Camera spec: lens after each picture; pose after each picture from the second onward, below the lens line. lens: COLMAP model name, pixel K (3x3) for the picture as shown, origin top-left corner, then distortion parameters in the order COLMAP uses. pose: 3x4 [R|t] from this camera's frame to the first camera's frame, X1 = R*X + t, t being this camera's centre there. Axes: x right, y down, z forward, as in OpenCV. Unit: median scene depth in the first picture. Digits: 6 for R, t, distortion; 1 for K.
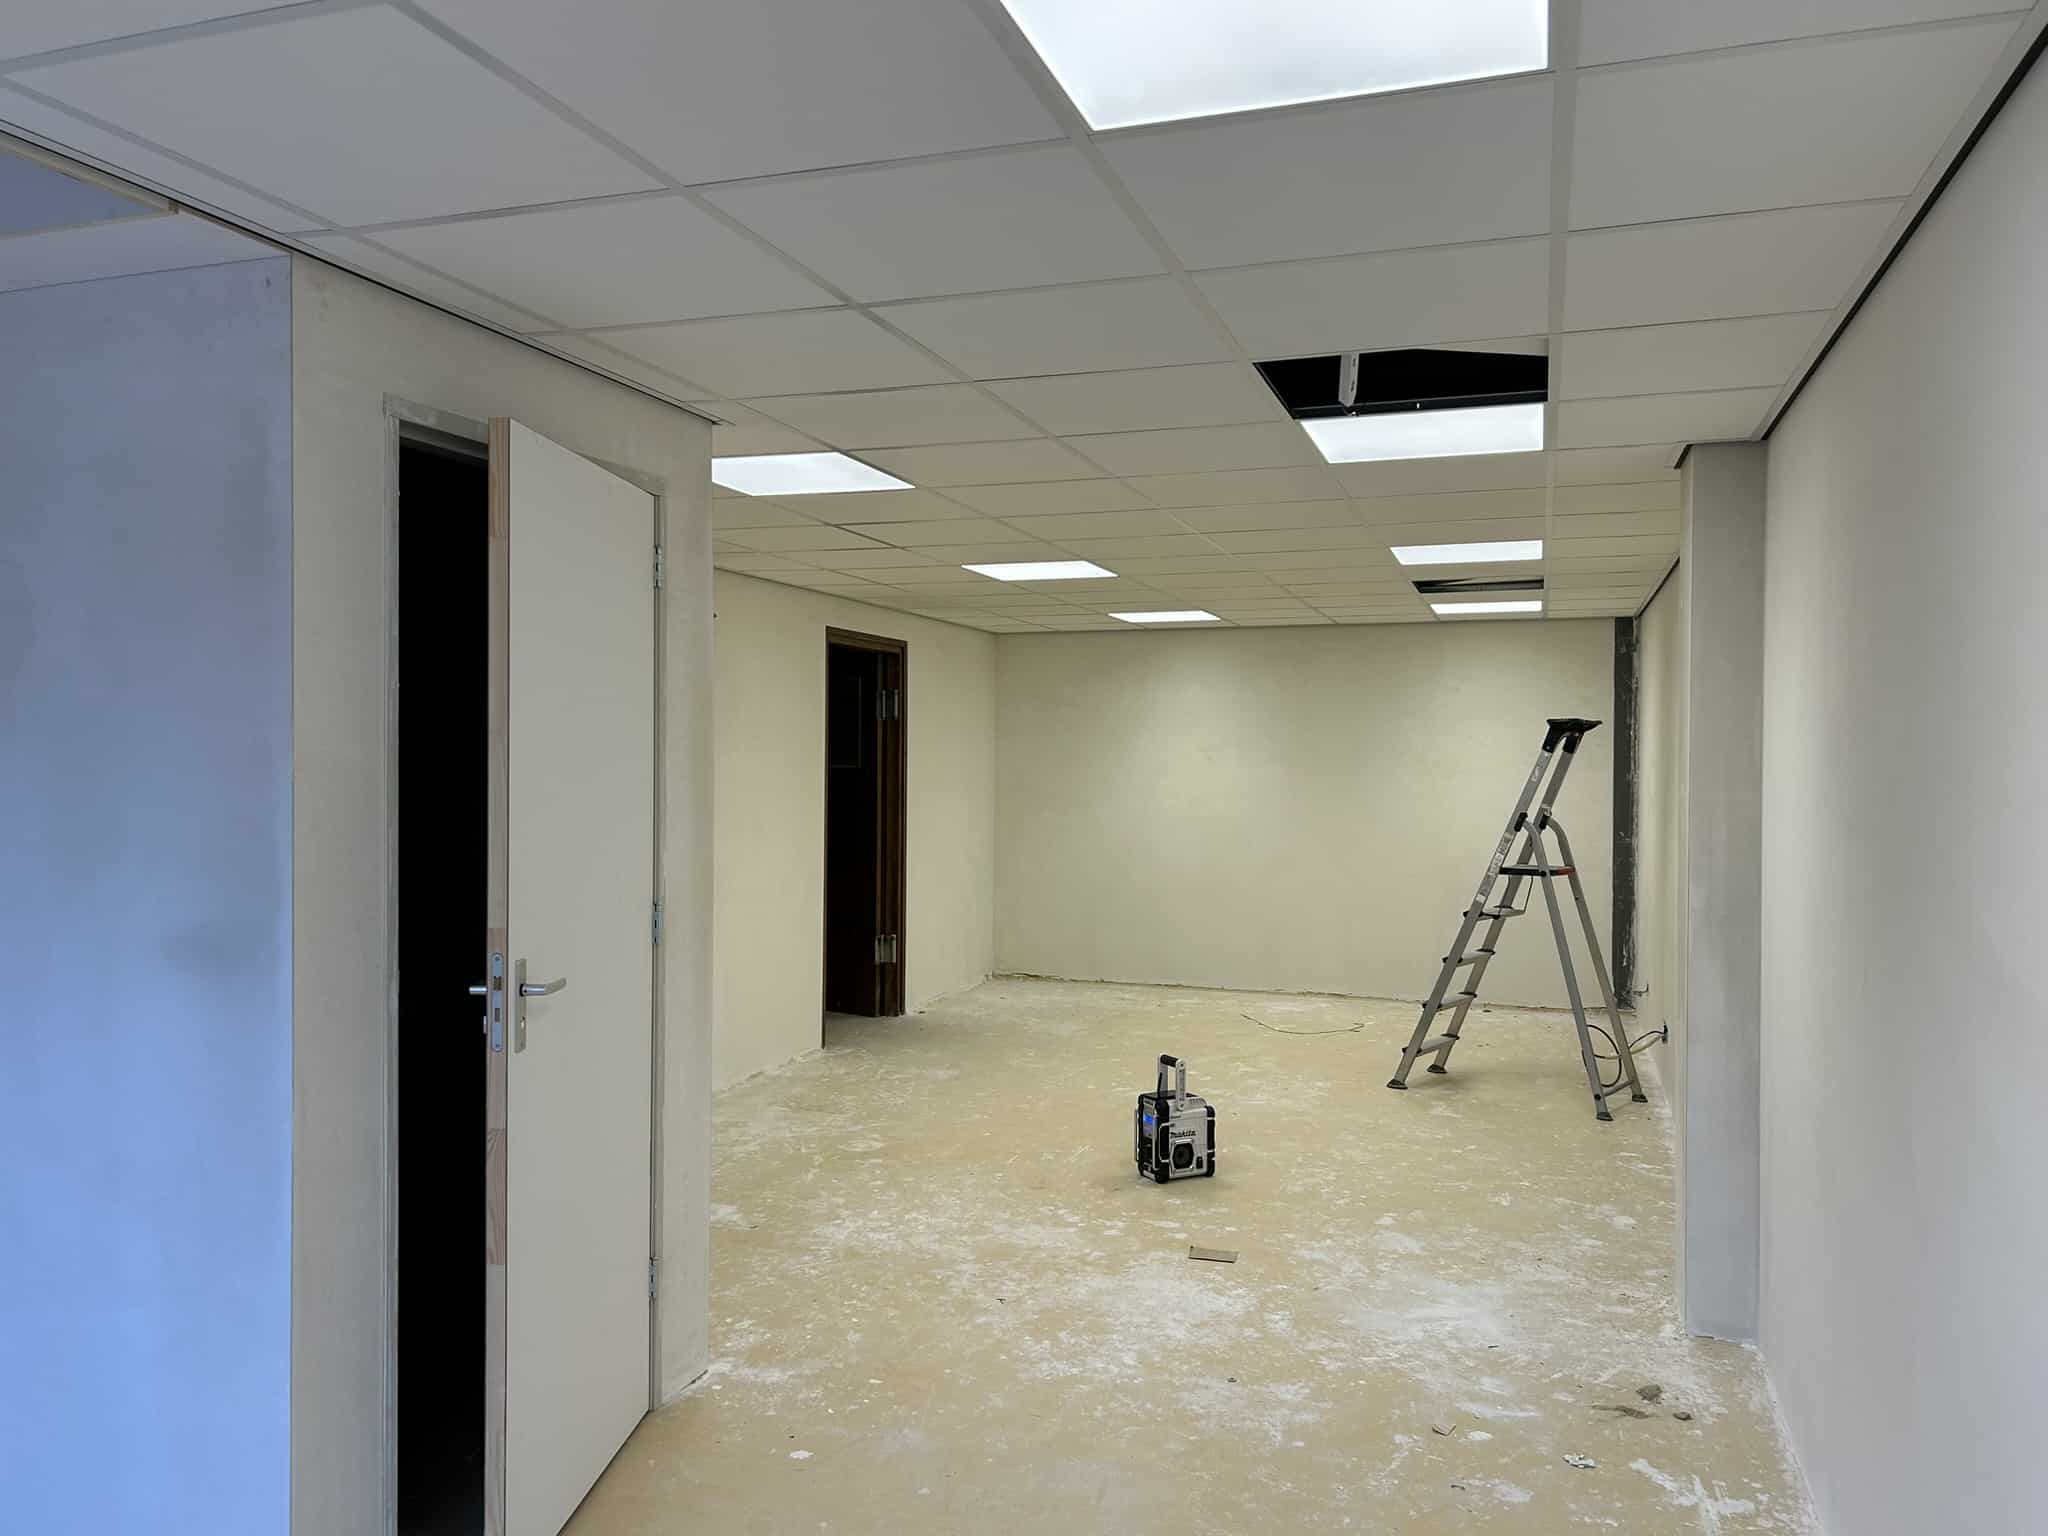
lens RADIAL K [[1534.6, 0, 1023.8], [0, 1534.6, 763.4], [0, 0, 1]] dist [0.001623, -0.025358]
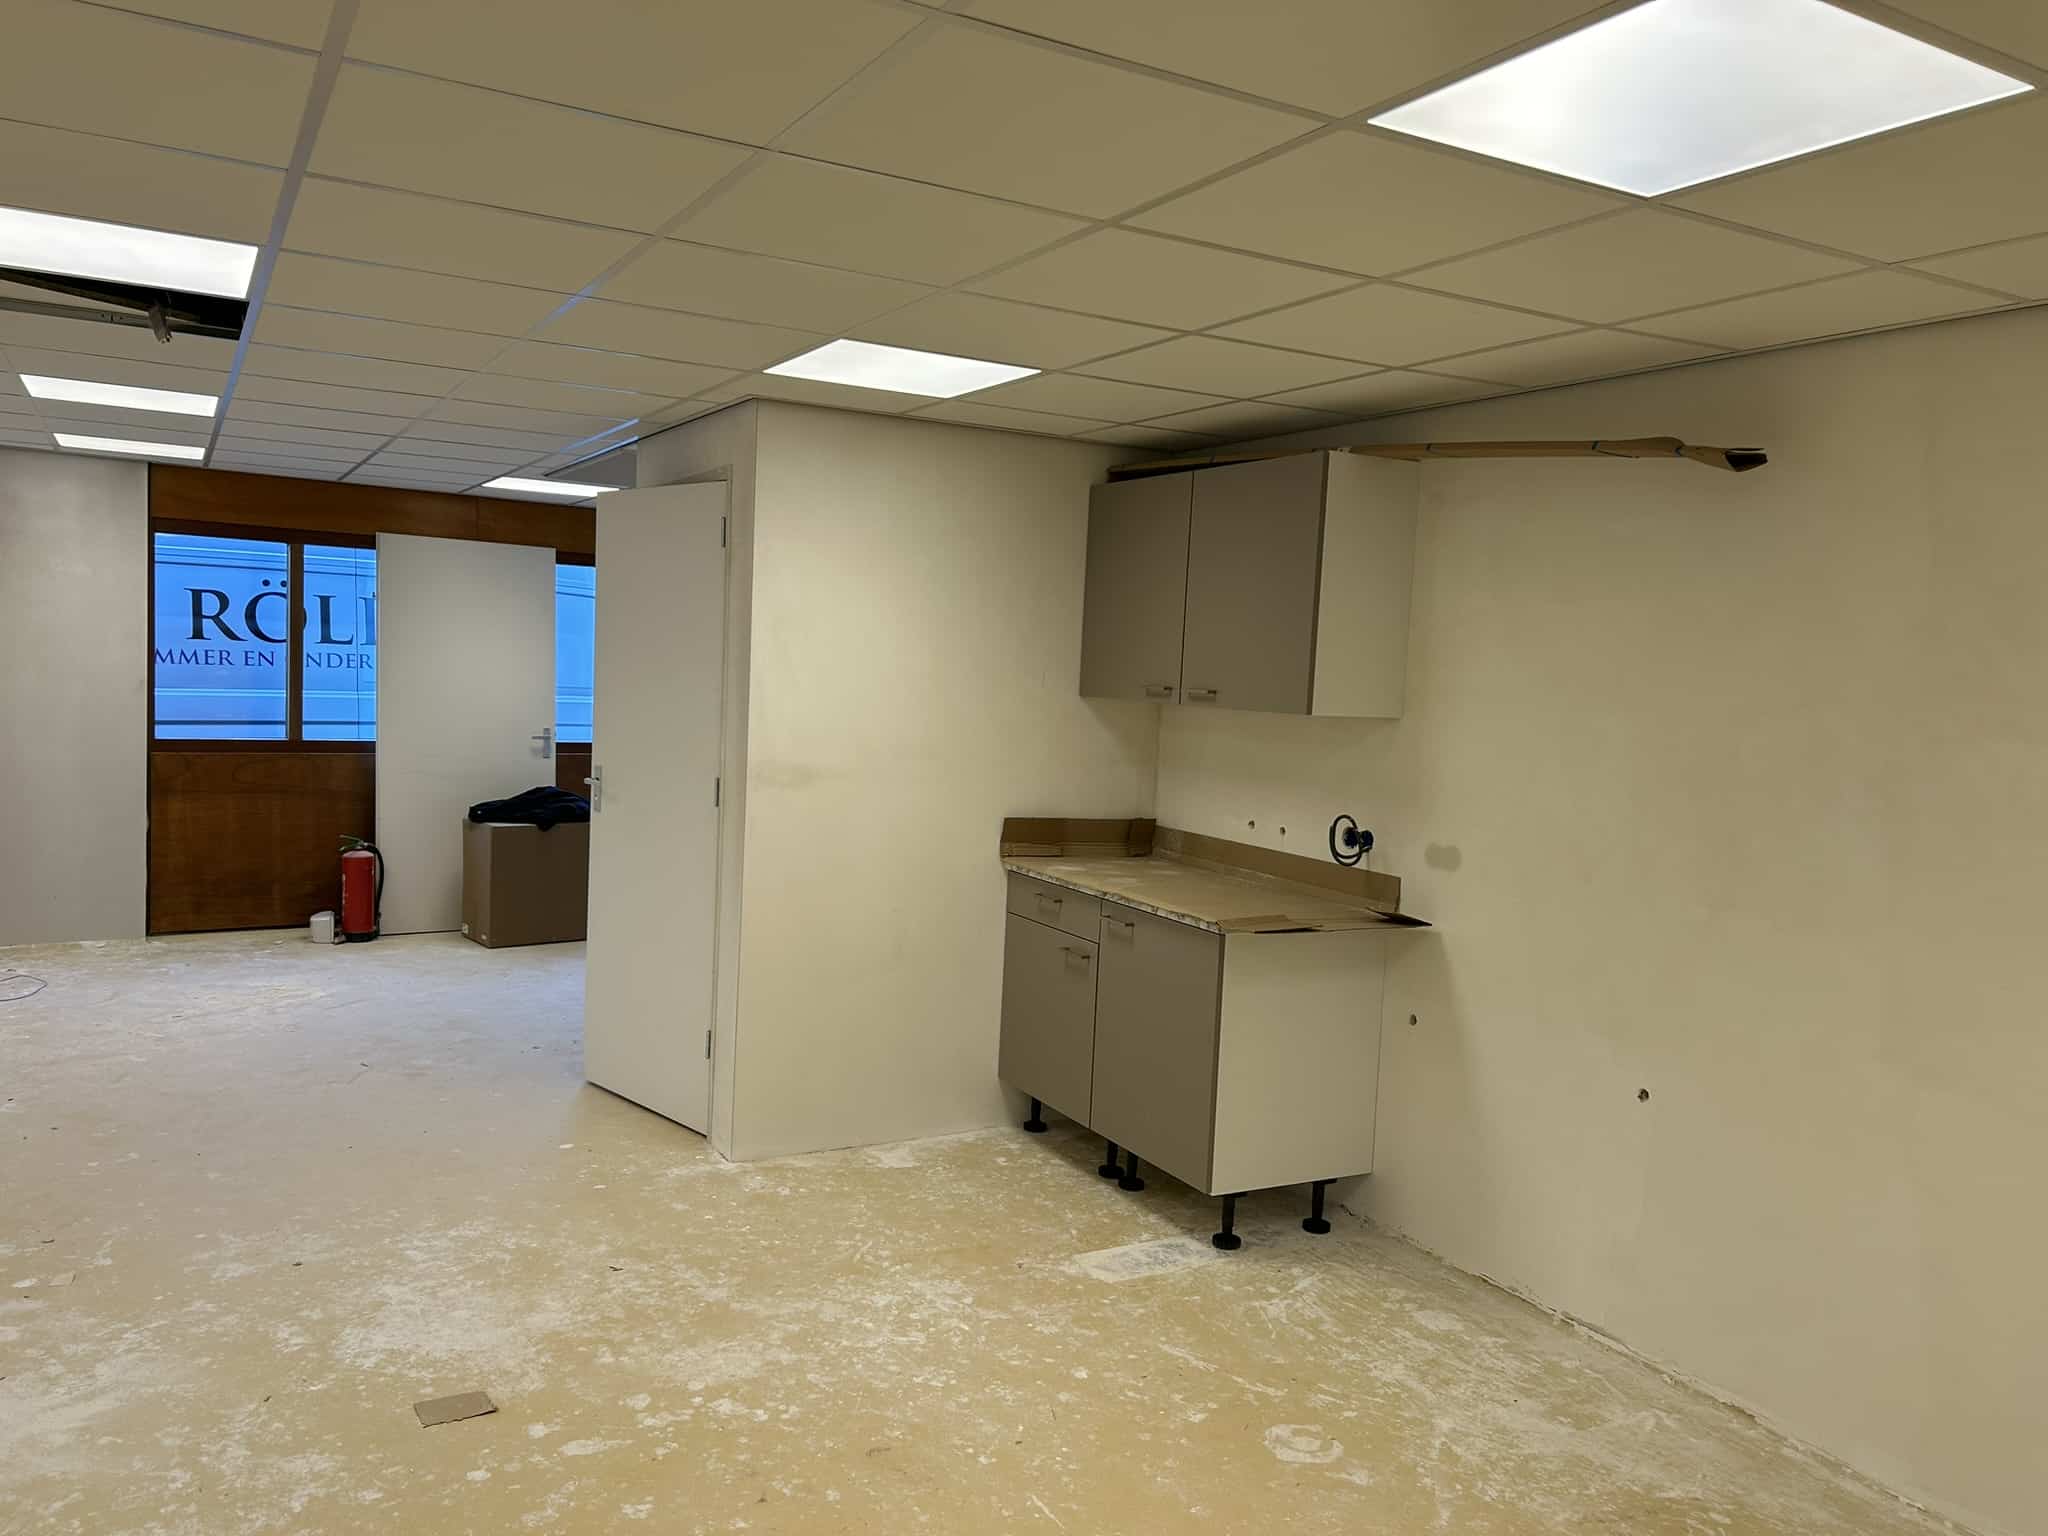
lens RADIAL K [[1534.6, 0, 1025.3], [0, 1534.6, 770.2], [0, 0, 1]] dist [0.001623, -0.025358]
pose [[-0.669217, 0.013888, -0.742937, 0.481101], [-0.063634, 0.995081, 0.075921, -0.027149], [0.740337, 0.098084, -0.665042, 1.710700]]
